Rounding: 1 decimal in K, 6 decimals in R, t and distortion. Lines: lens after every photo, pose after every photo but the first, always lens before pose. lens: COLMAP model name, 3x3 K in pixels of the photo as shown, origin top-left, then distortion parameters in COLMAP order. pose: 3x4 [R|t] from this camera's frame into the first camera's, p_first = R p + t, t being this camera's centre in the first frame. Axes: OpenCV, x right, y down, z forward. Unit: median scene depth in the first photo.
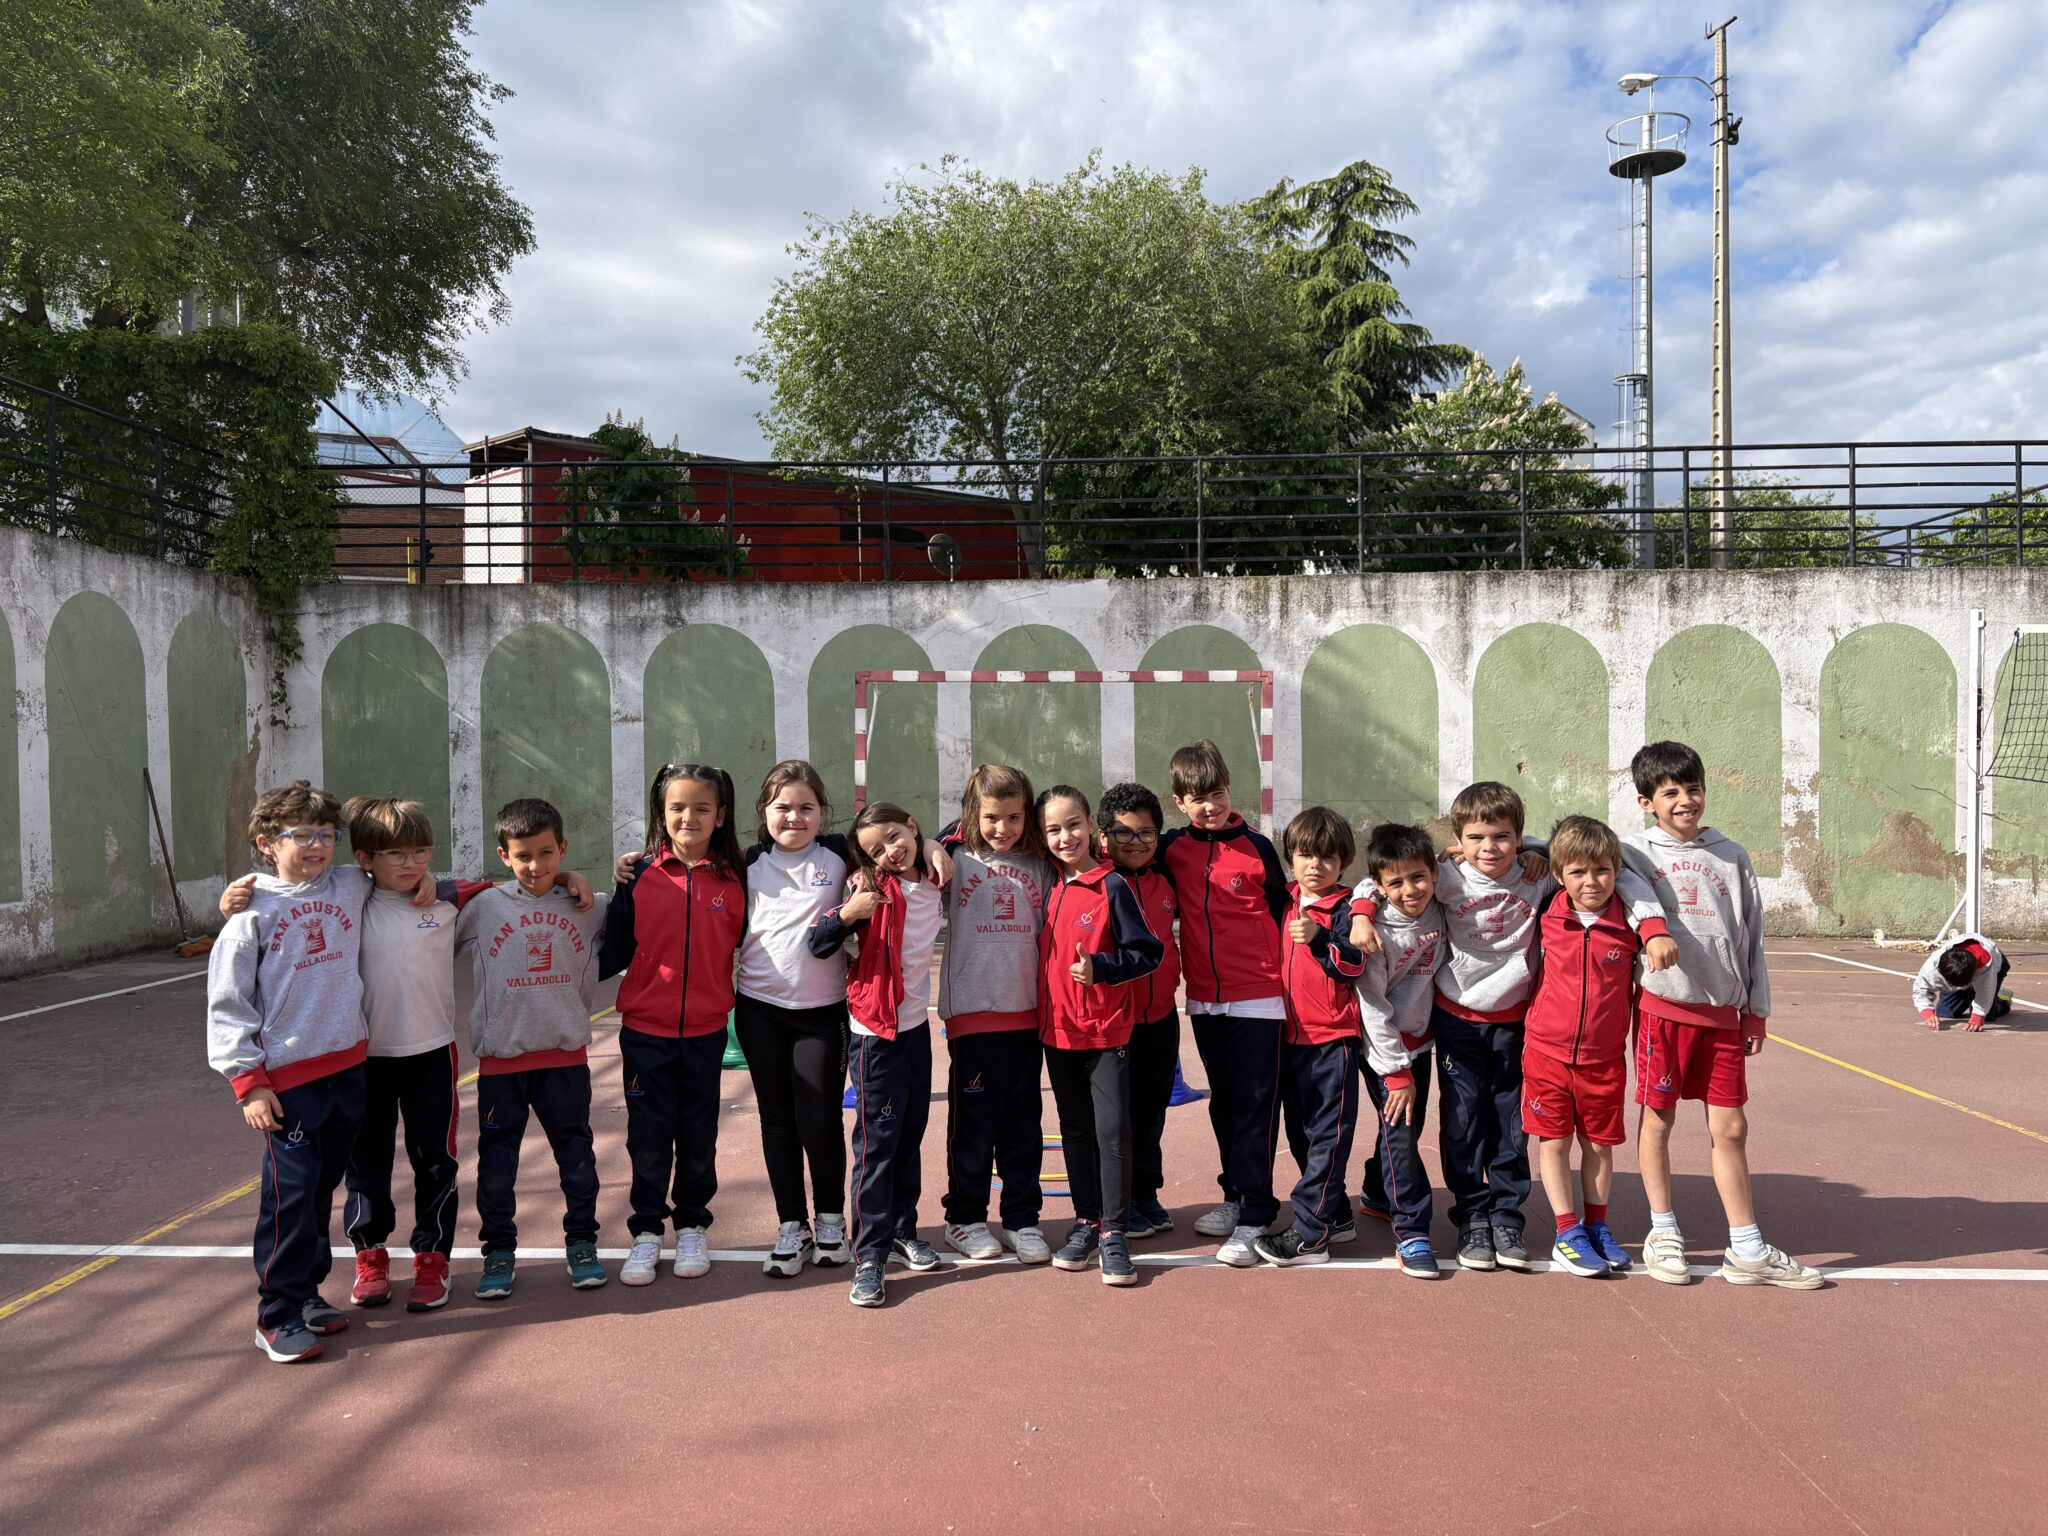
lens RADIAL K [[1561.0, 0, 1015.3], [0, 1561.0, 784.4], [0, 0, 1]] dist [0.048896, -0.048620]
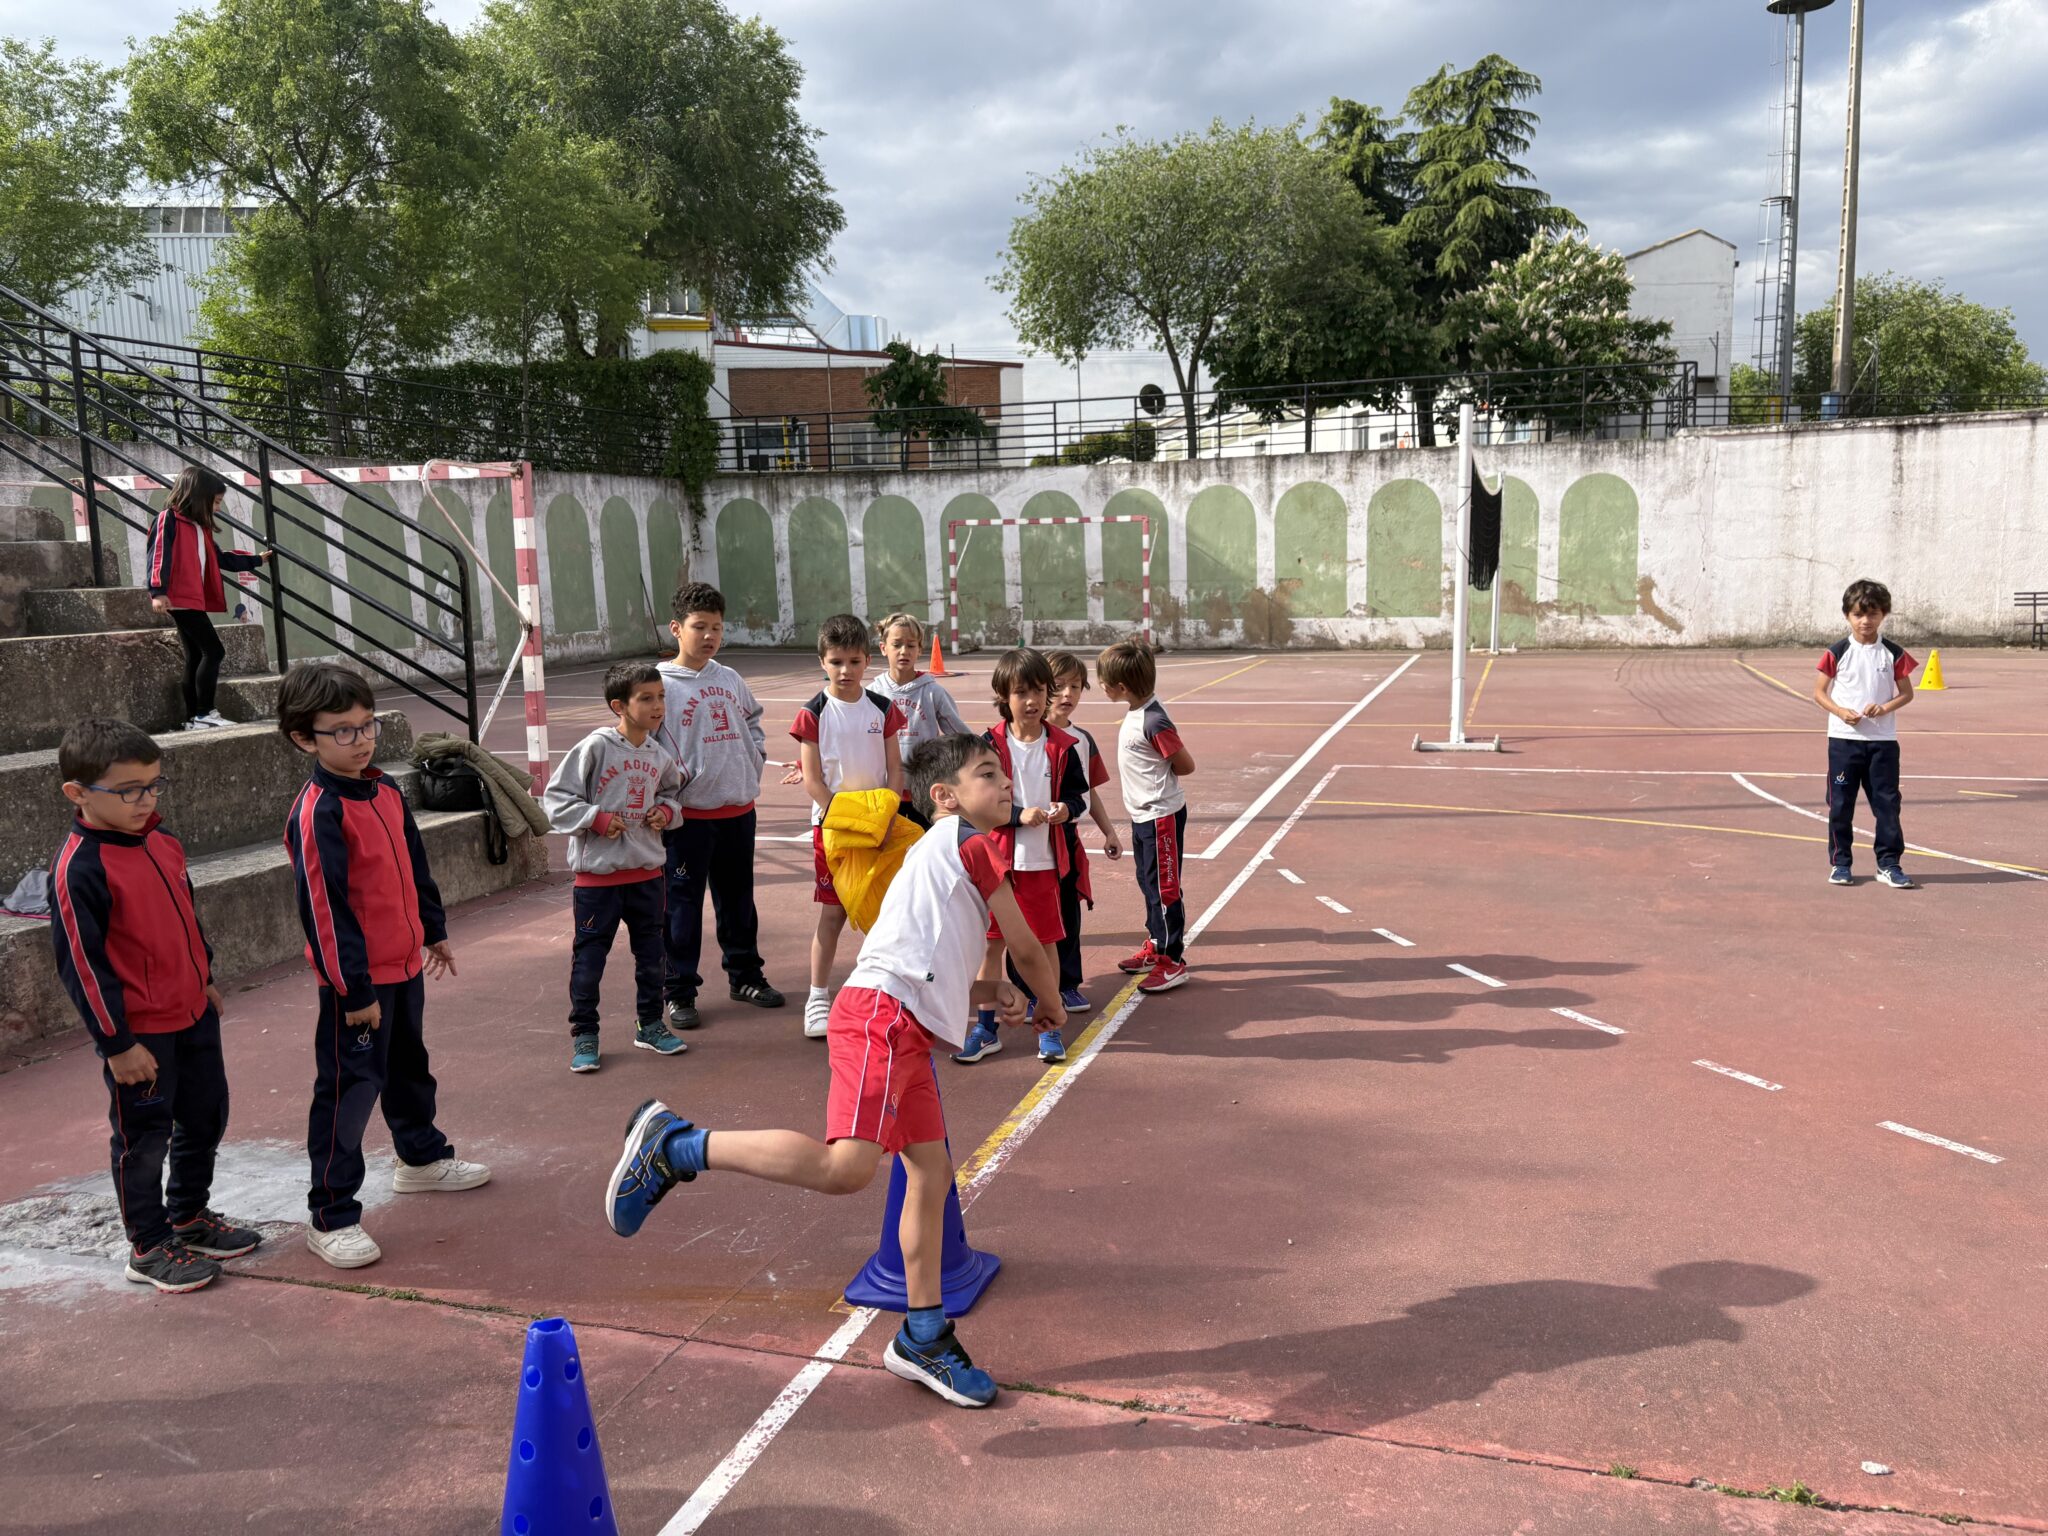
lens RADIAL K [[1561.0, 0, 1020.5], [0, 1561.0, 762.3], [0, 0, 1]] dist [0.048896, -0.048620]
pose [[0.965285, 0.013214, -0.260865, 0.478818], [0.019593, 0.992243, 0.122759, -0.006935], [0.260464, -0.123609, 0.957538, -0.884015]]
